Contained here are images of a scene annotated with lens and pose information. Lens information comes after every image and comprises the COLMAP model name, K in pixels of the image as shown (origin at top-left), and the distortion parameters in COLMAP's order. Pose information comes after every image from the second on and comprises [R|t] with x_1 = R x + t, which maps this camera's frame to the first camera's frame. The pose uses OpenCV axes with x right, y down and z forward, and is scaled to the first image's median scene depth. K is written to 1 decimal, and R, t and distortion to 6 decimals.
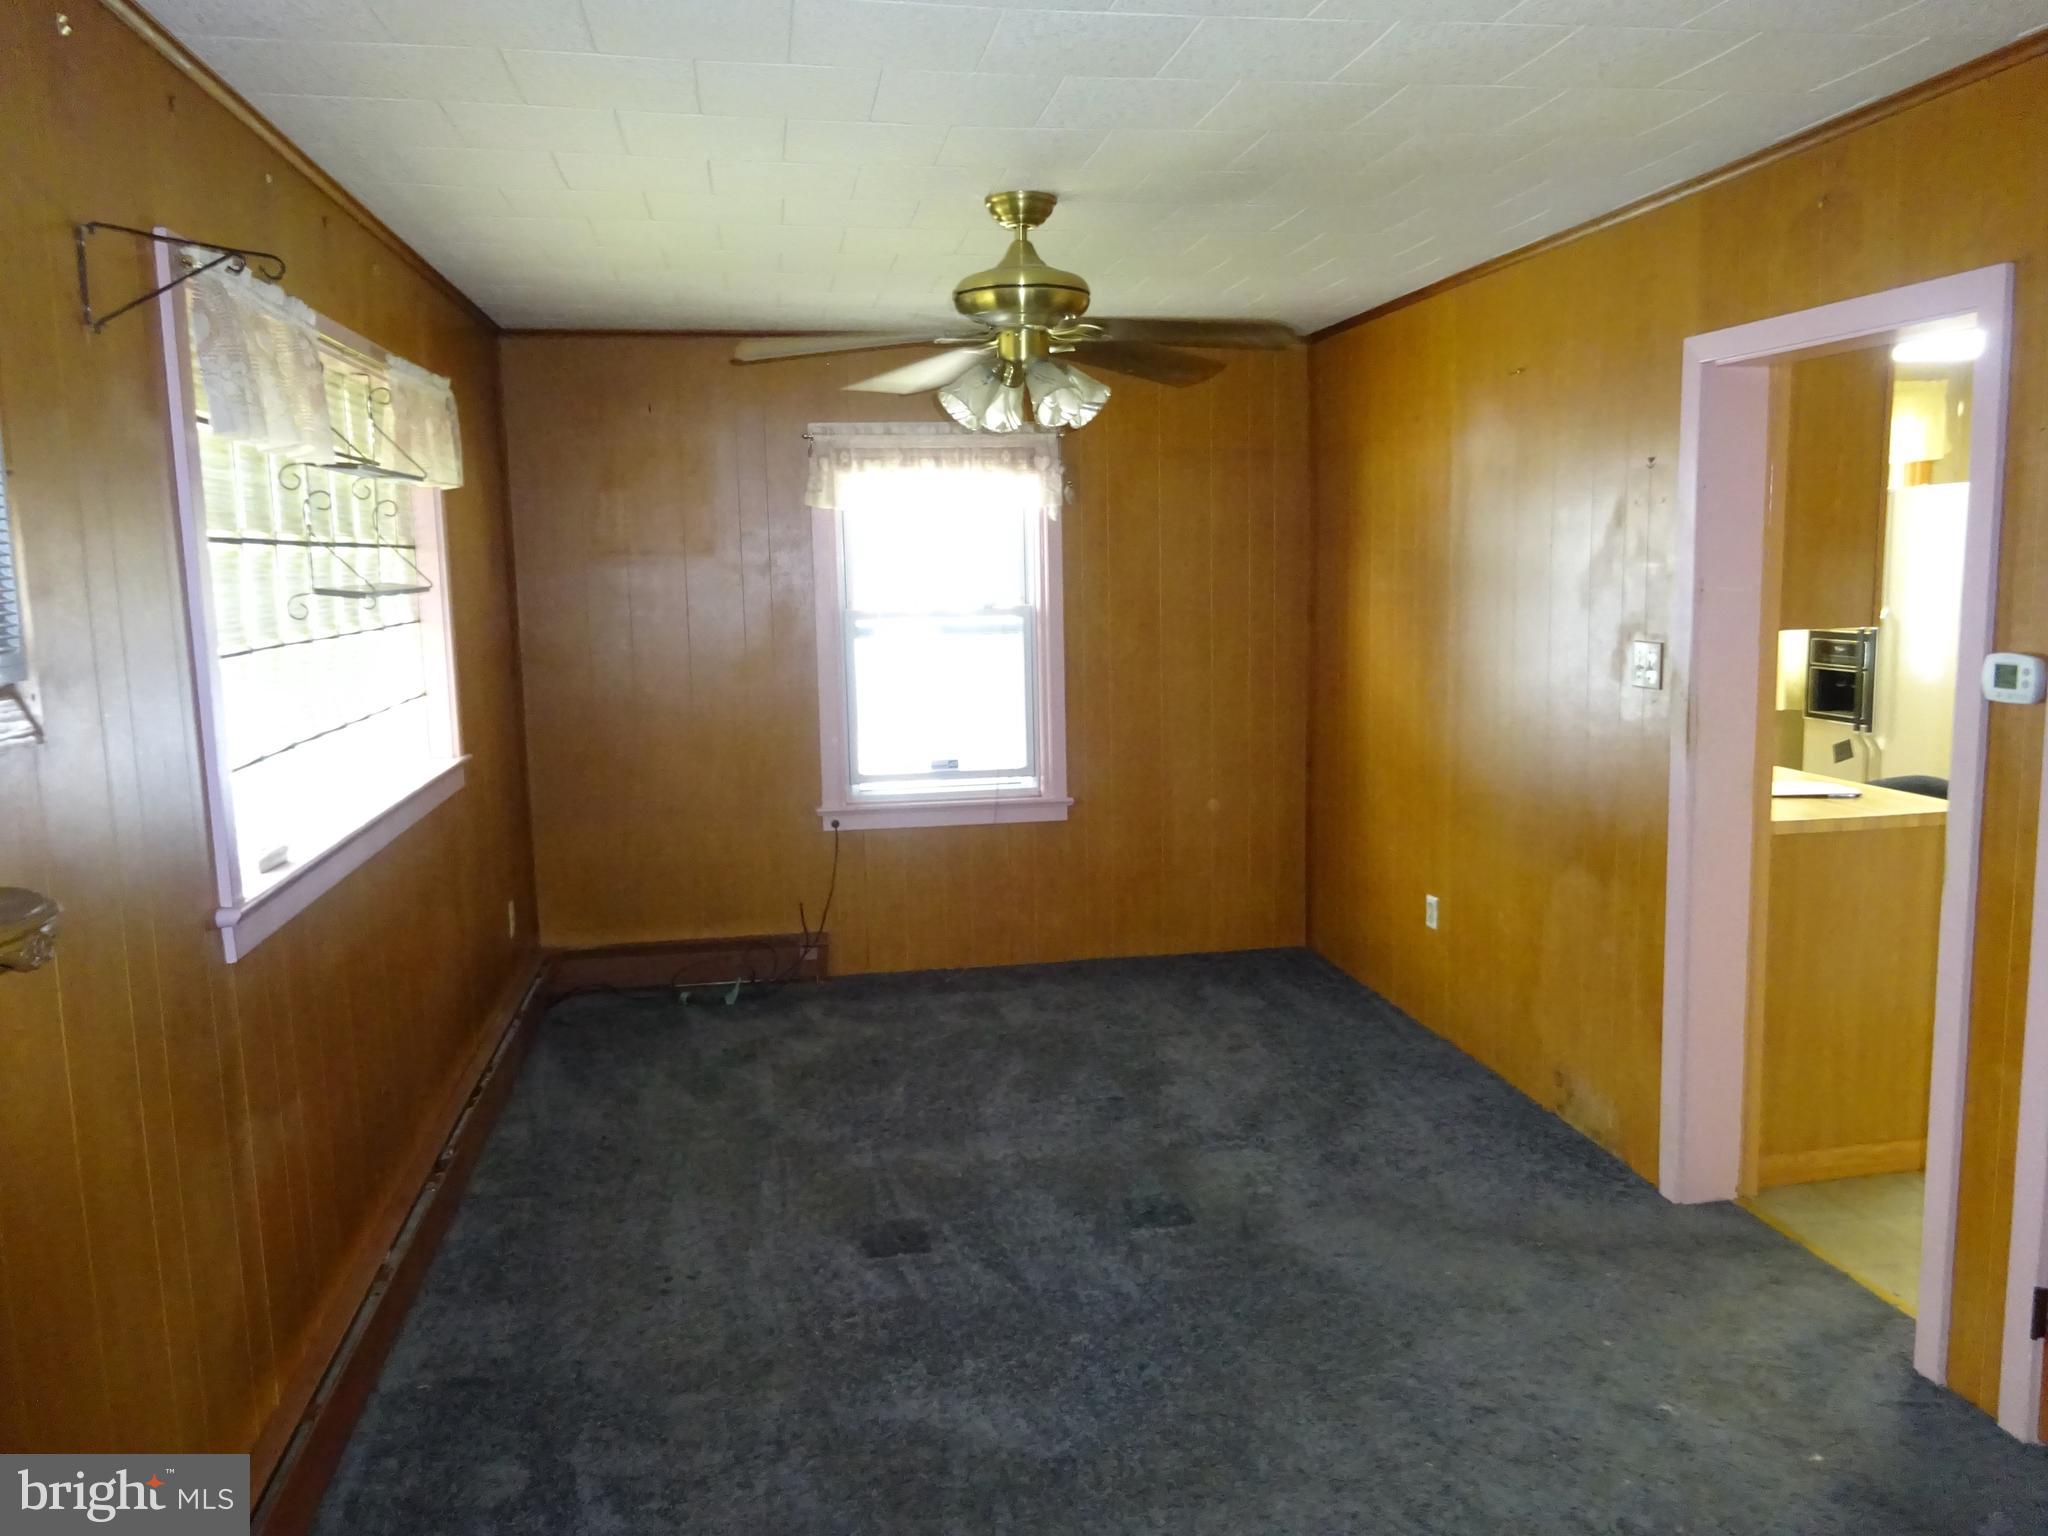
lens RADIAL K [[1529.7, 0, 1026.6], [0, 1529.7, 769.9], [0, 0, 1]] dist [0.011022, -0.000980]
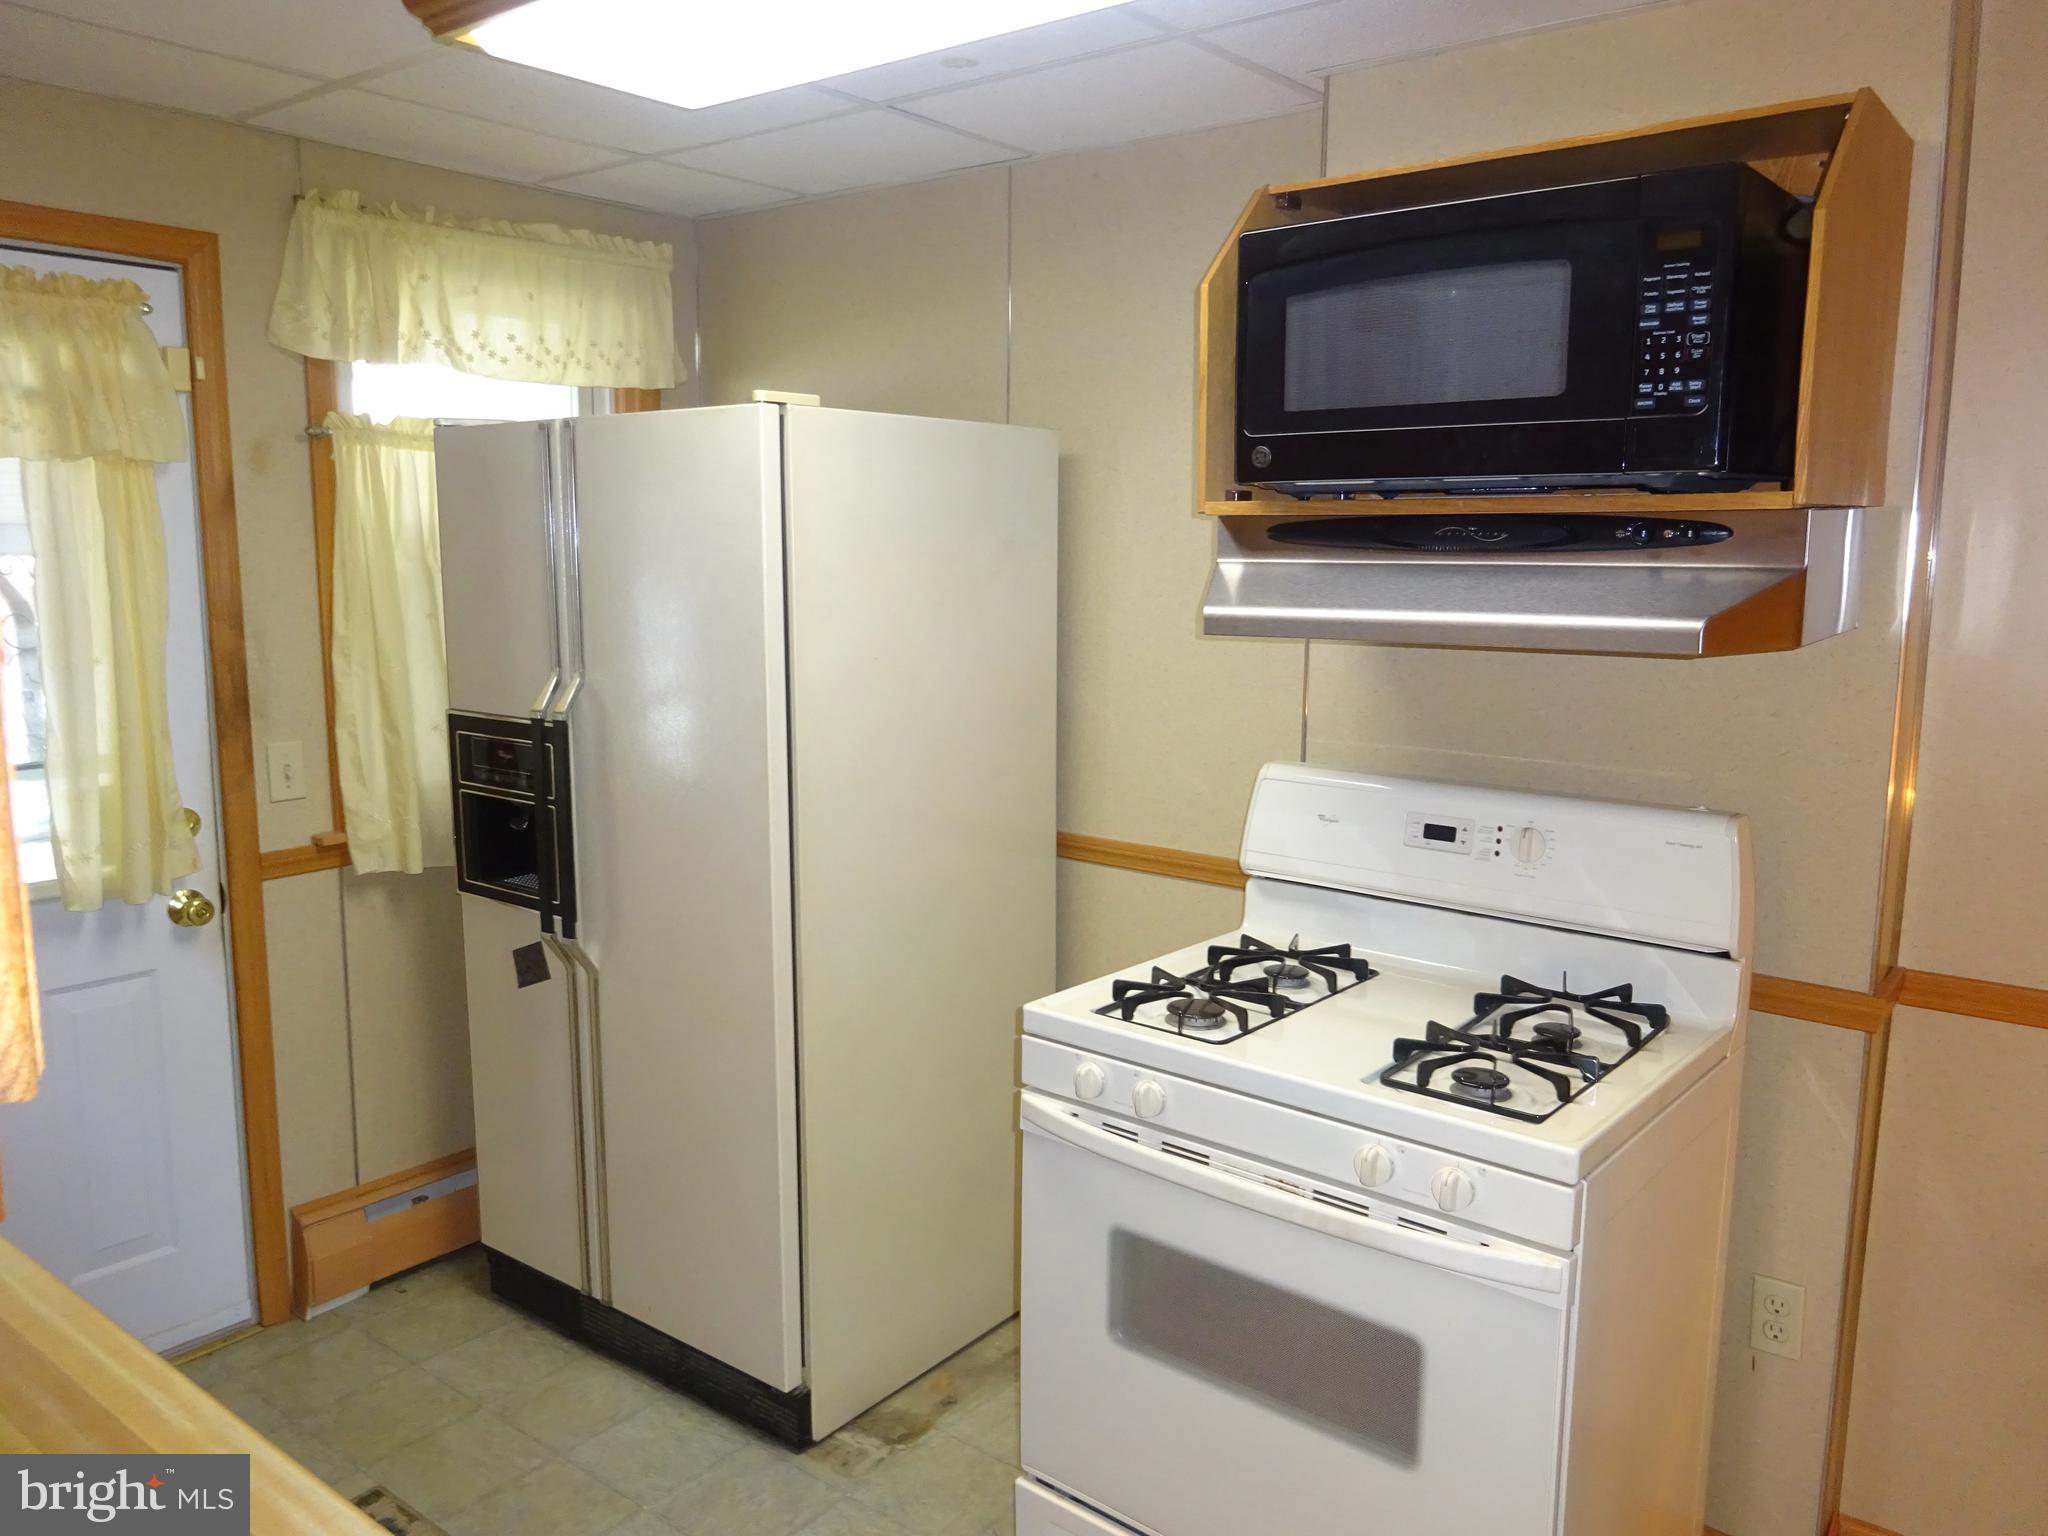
lens RADIAL K [[1529.7, 0, 1014.3], [0, 1529.7, 762.6], [0, 0, 1]] dist [0.011022, -0.000980]
pose [[0.748069, -0.068581, 0.660067, 0.334679], [0.064537, 0.997449, 0.030494, -0.080836], [-0.660475, 0.019788, 0.750587, 0.539750]]
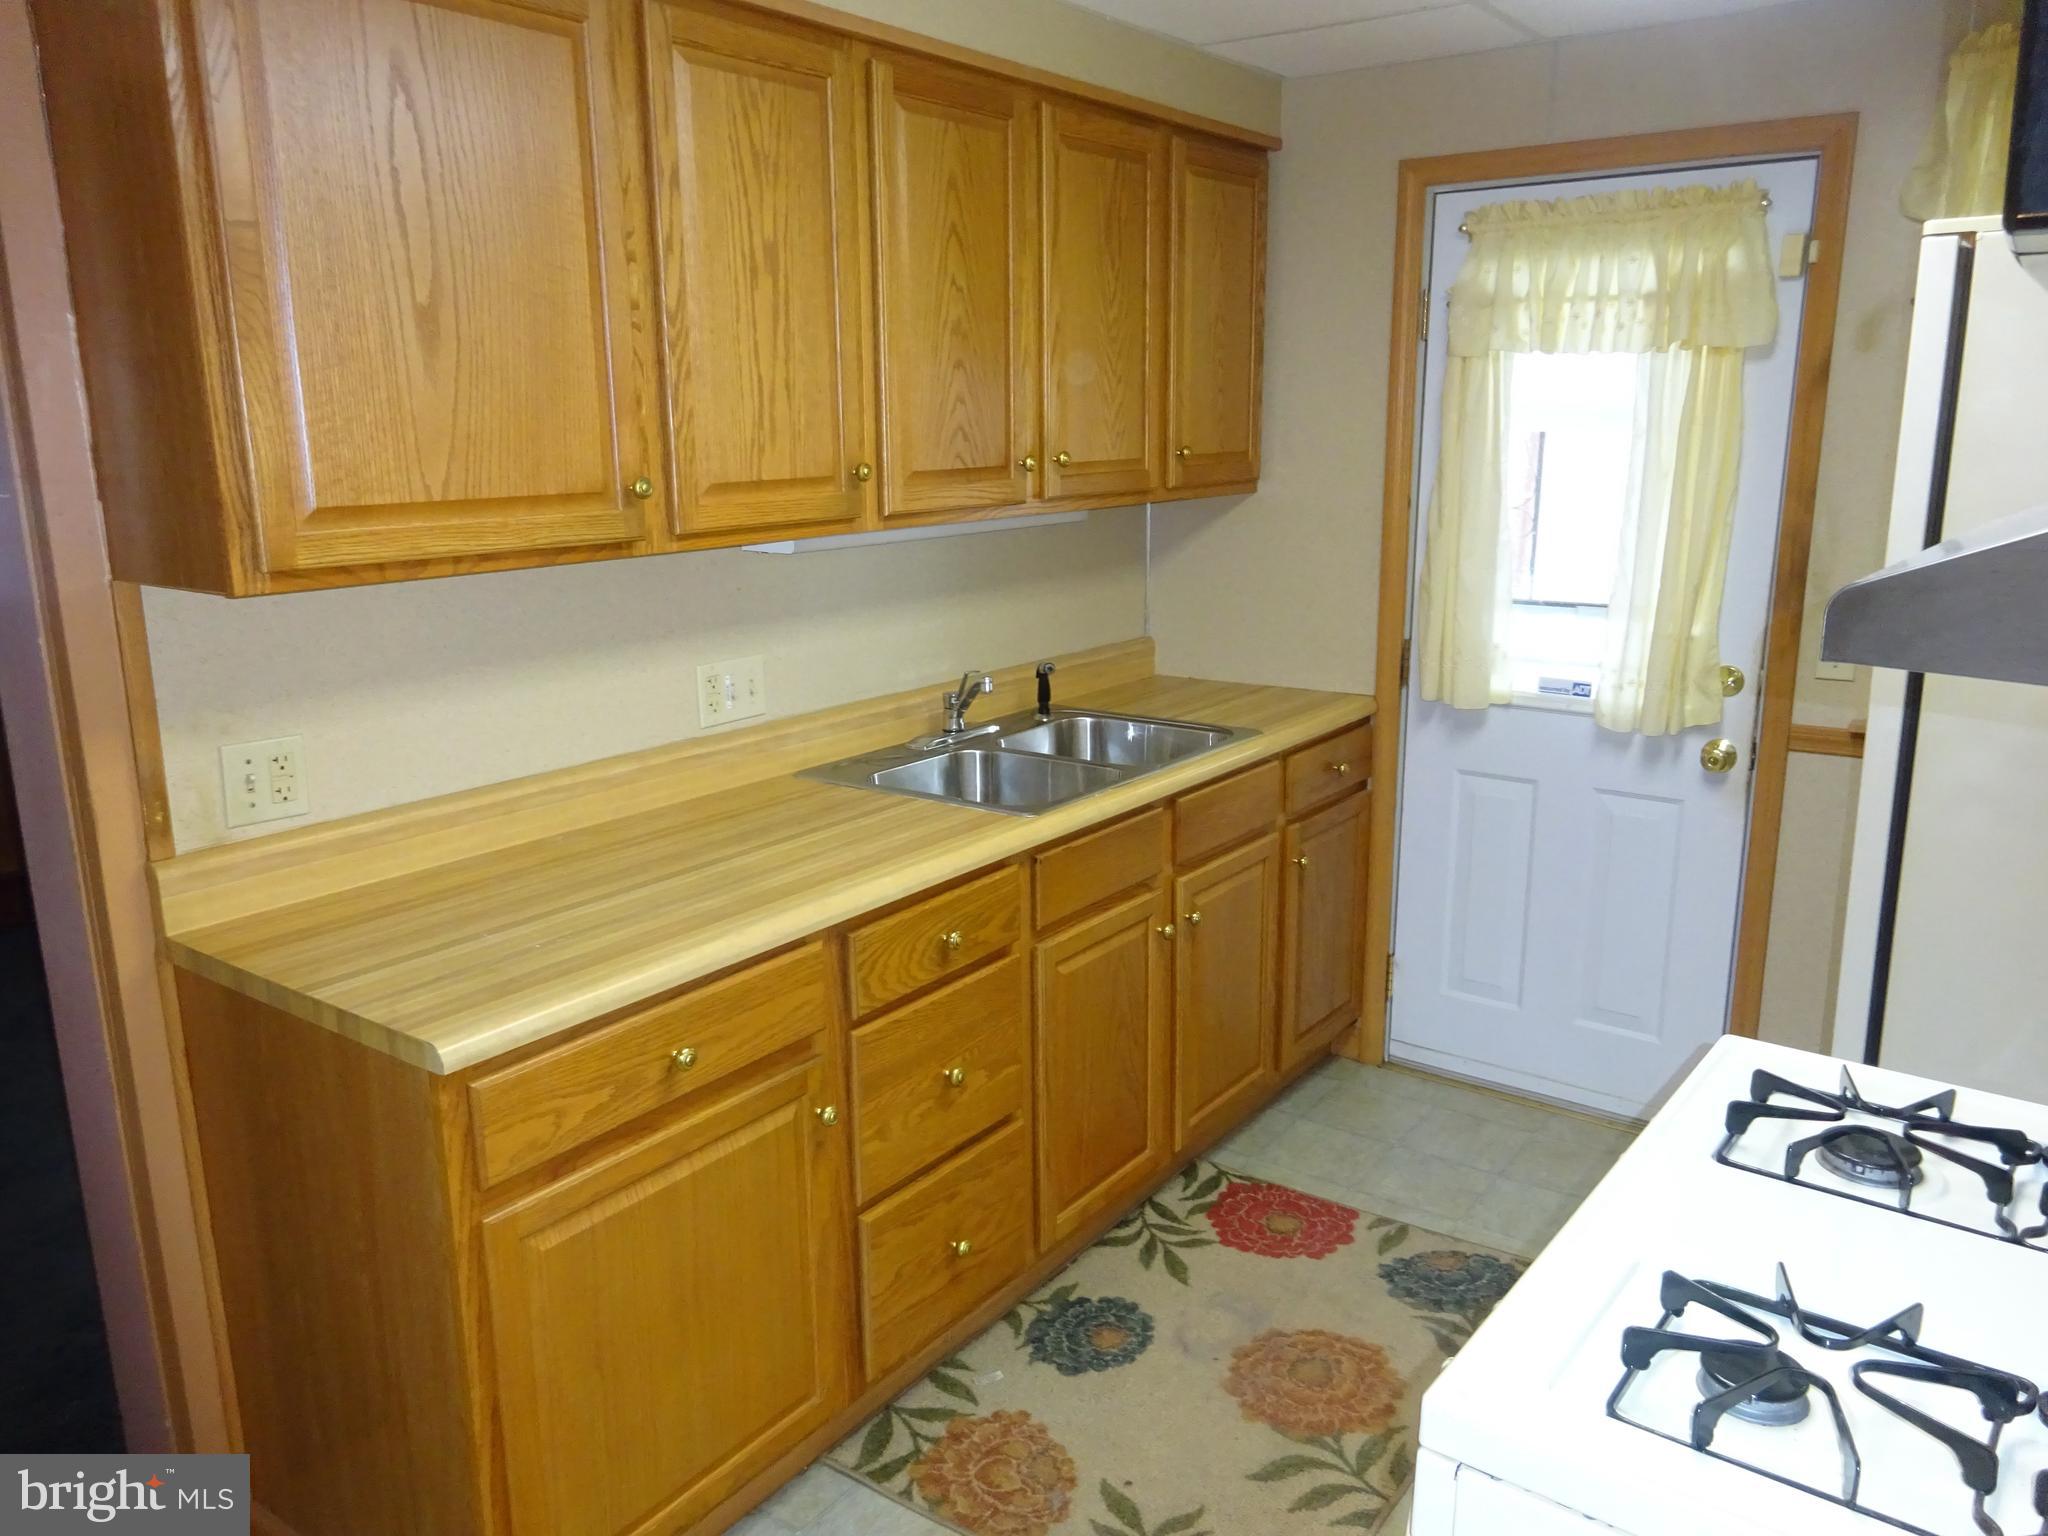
lens RADIAL K [[1529.7, 0, 1024.1], [0, 1529.7, 761.3], [0, 0, 1]] dist [0.011022, -0.000980]
pose [[0.692085, 0.177504, -0.699651, 0.659972], [-0.105738, 0.983767, 0.144991, -0.087436], [0.714029, -0.026366, 0.699619, 0.528448]]
